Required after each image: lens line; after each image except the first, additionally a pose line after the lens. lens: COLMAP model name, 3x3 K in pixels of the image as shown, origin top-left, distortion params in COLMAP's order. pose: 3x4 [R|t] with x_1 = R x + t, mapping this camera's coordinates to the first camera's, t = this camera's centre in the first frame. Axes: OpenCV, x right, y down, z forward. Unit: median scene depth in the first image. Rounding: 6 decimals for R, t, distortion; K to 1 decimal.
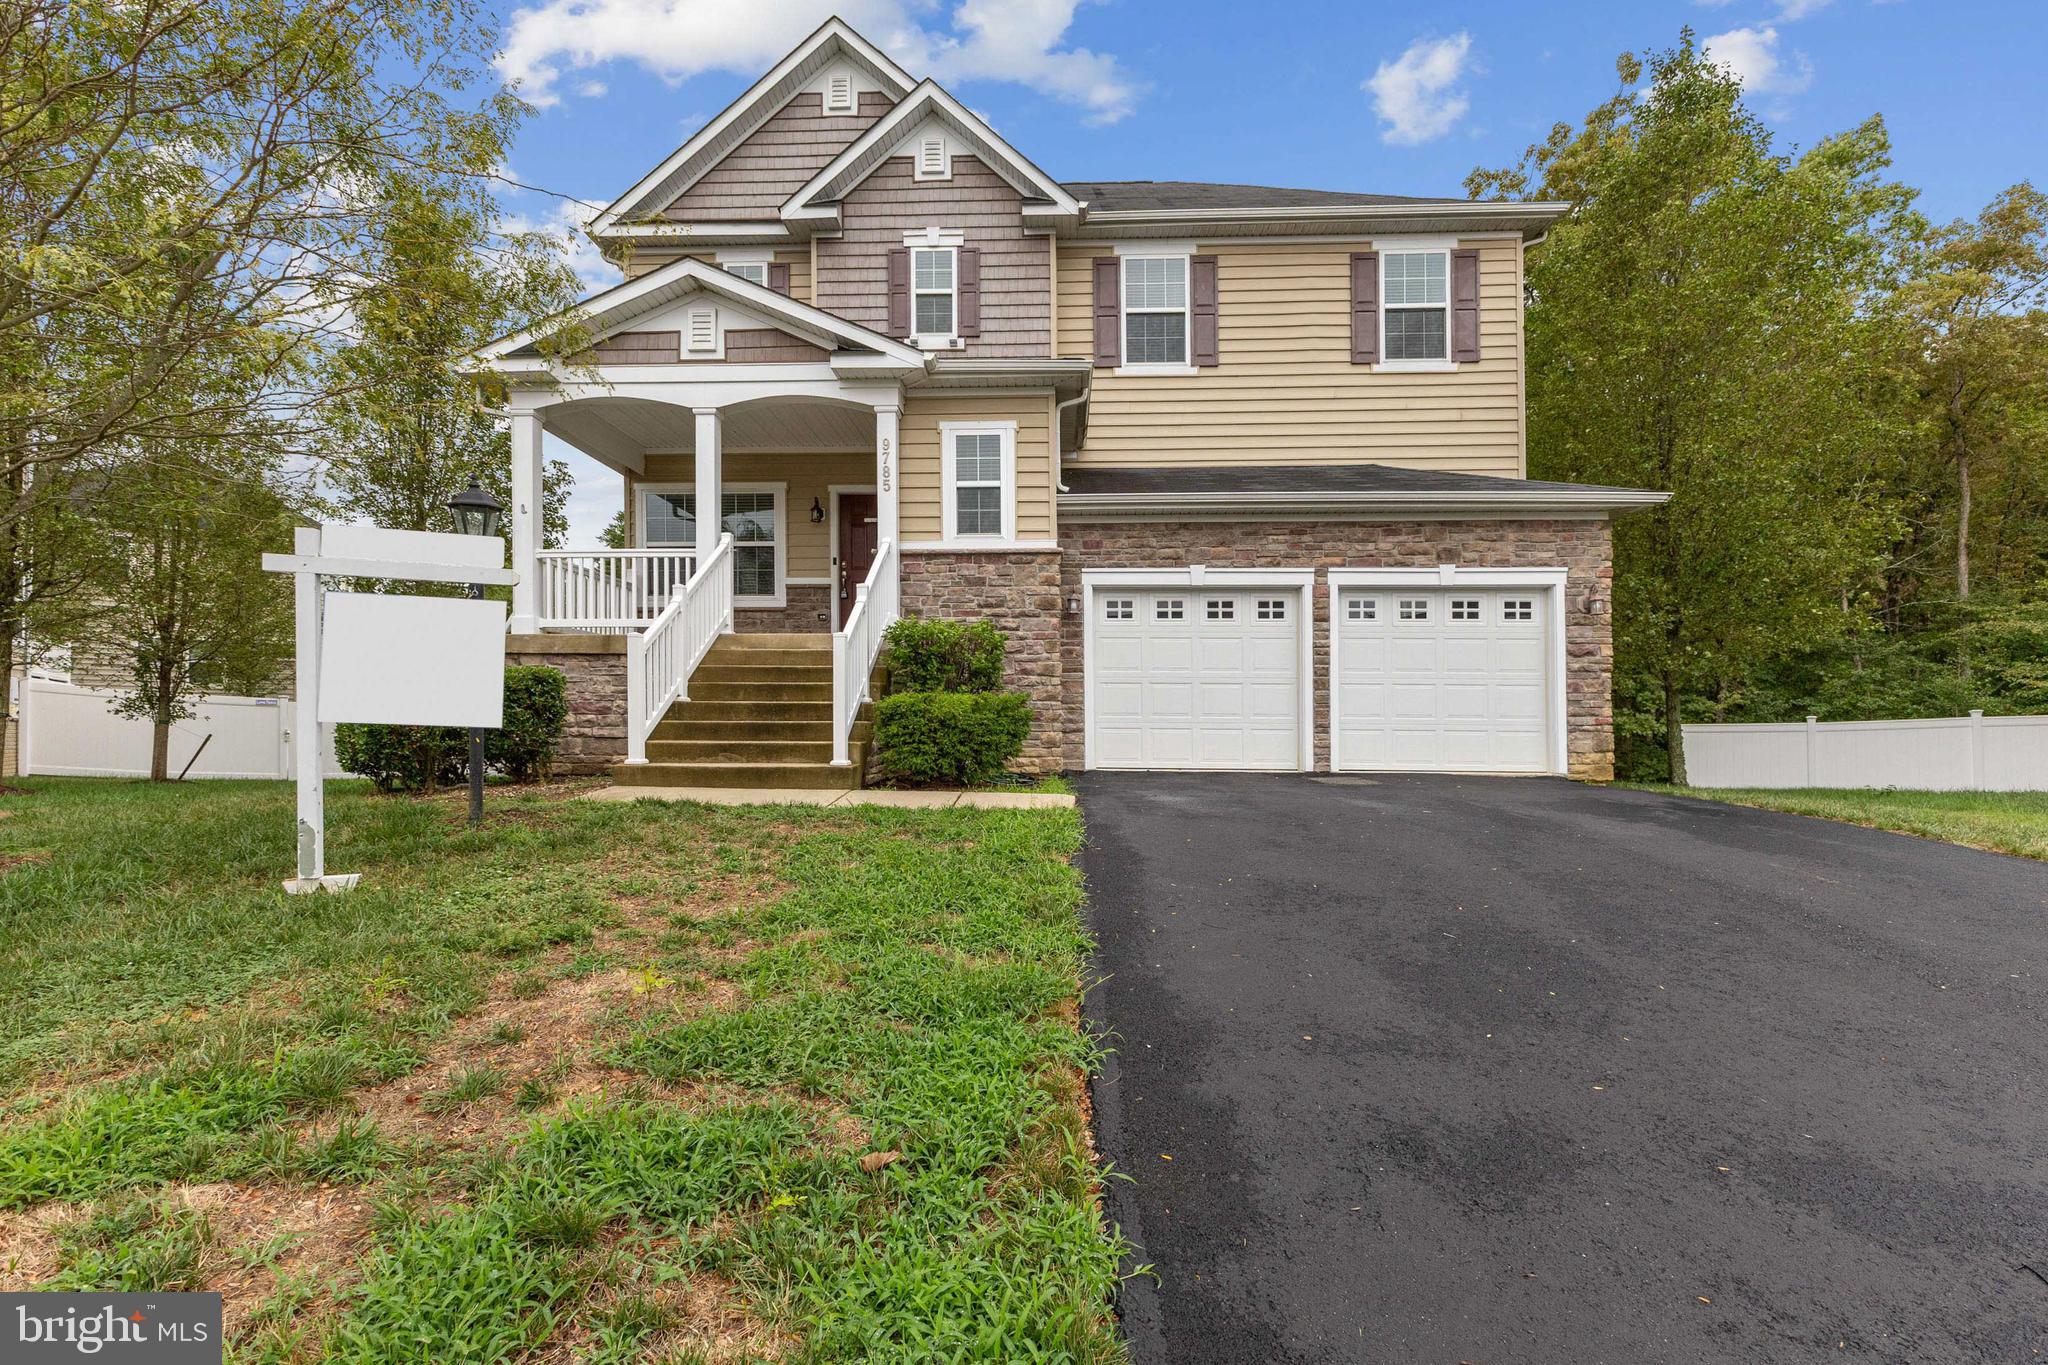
lens RADIAL K [[941.3, 0, 1025.1], [0, 941.3, 736.4], [0, 0, 1]] dist [0.012858, -0.001442]
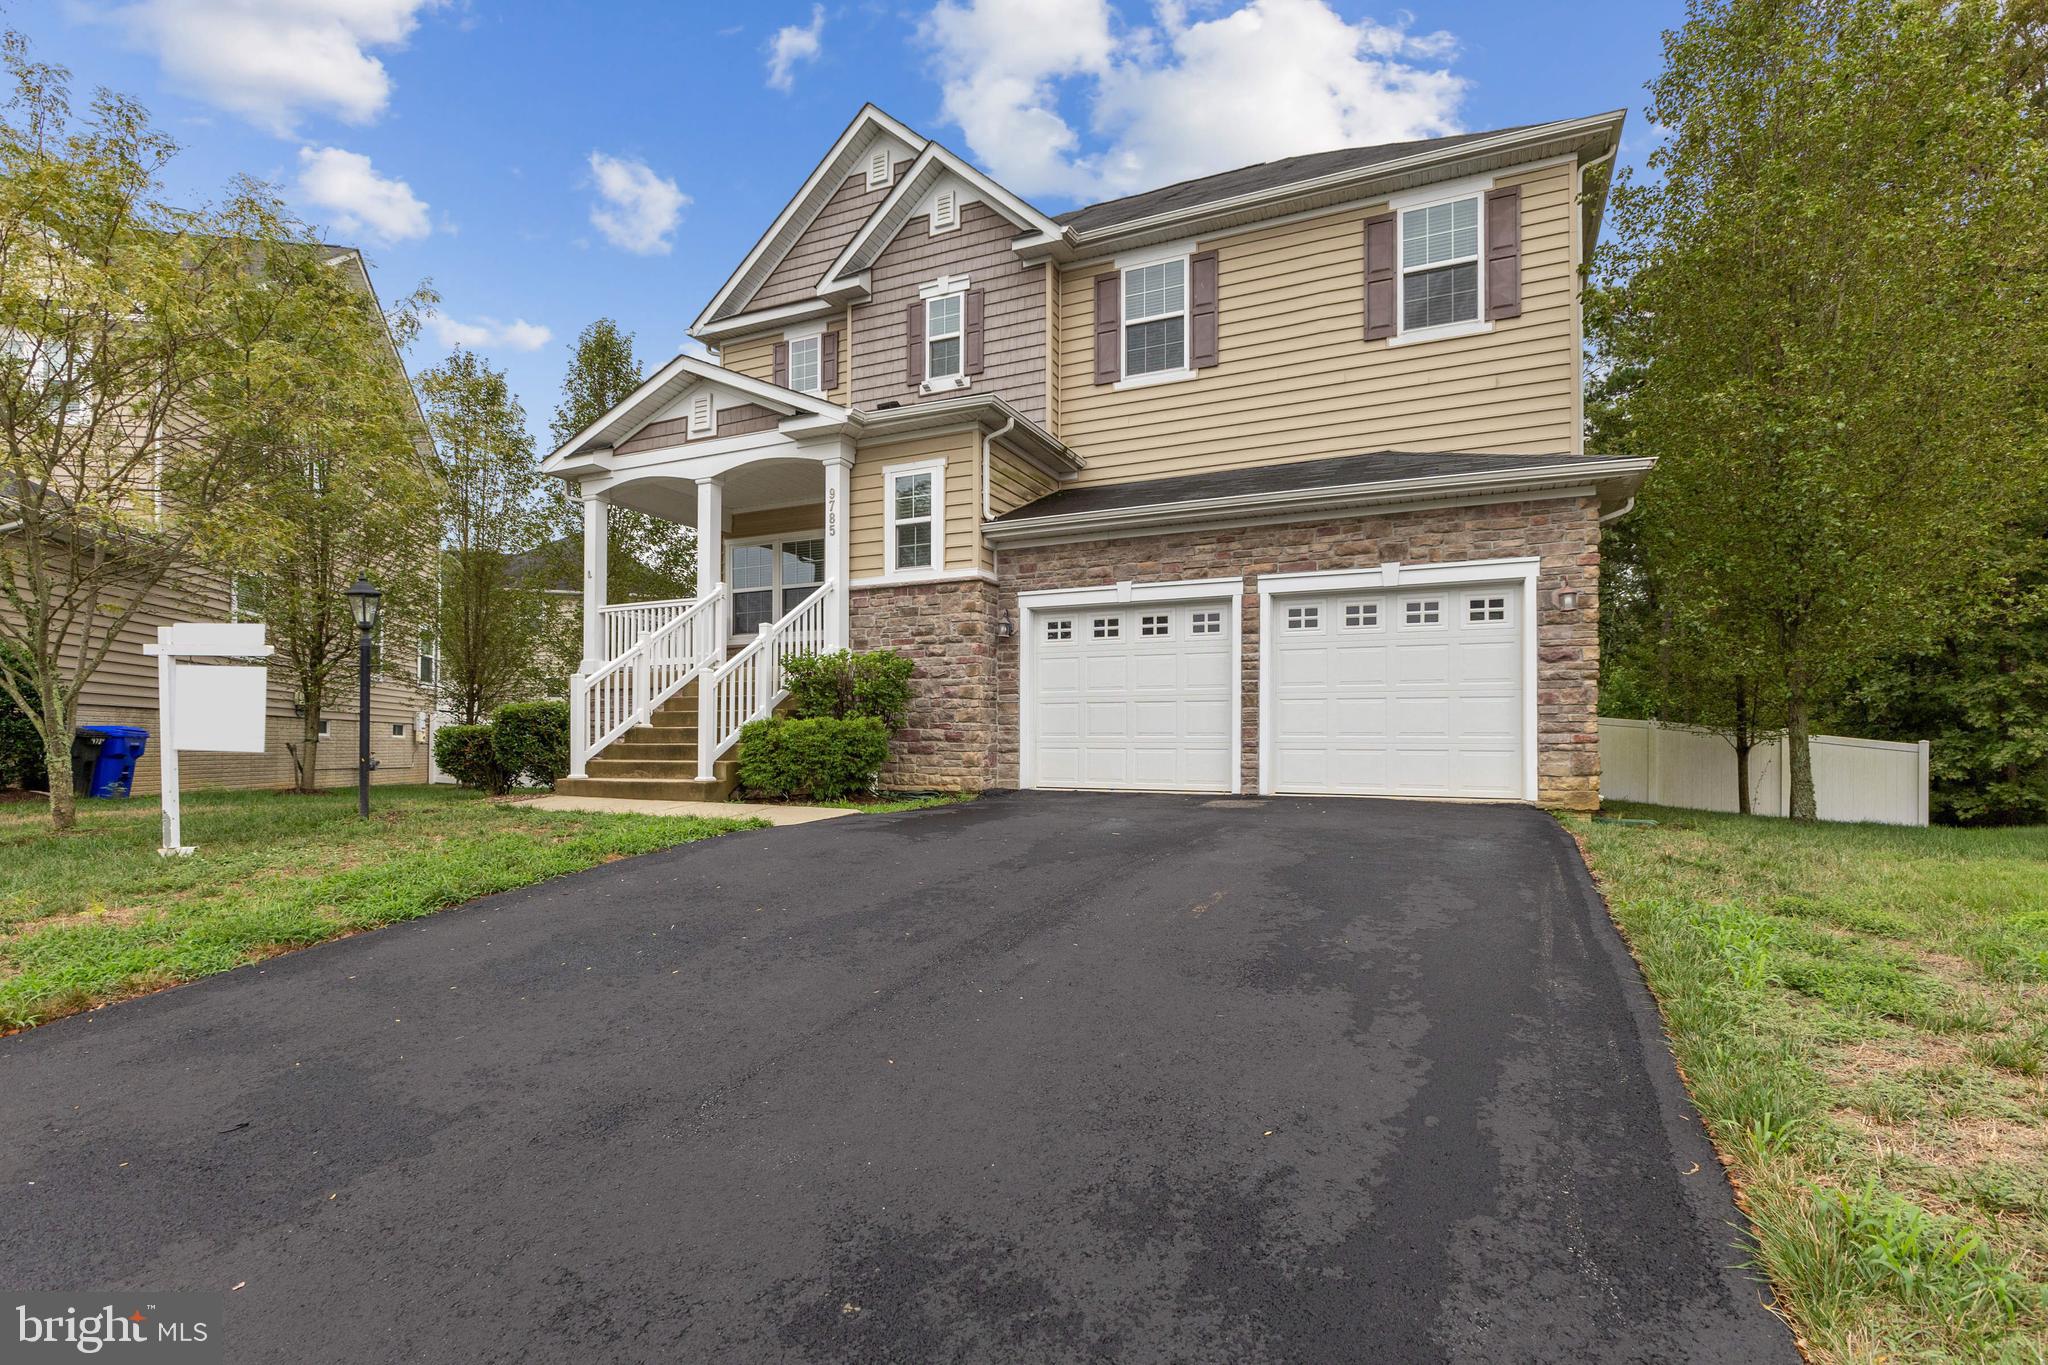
lens RADIAL K [[983.5, 0, 1011.6], [0, 983.5, 754.2], [0, 0, 1]] dist [-0.000422, -0.000480]
pose [[0.924179, -0.000199, -0.381960, 0.465927], [0.000095, 1.000000, -0.000292, -0.001927], [0.381960, 0.000233, 0.924179, 0.008681]]
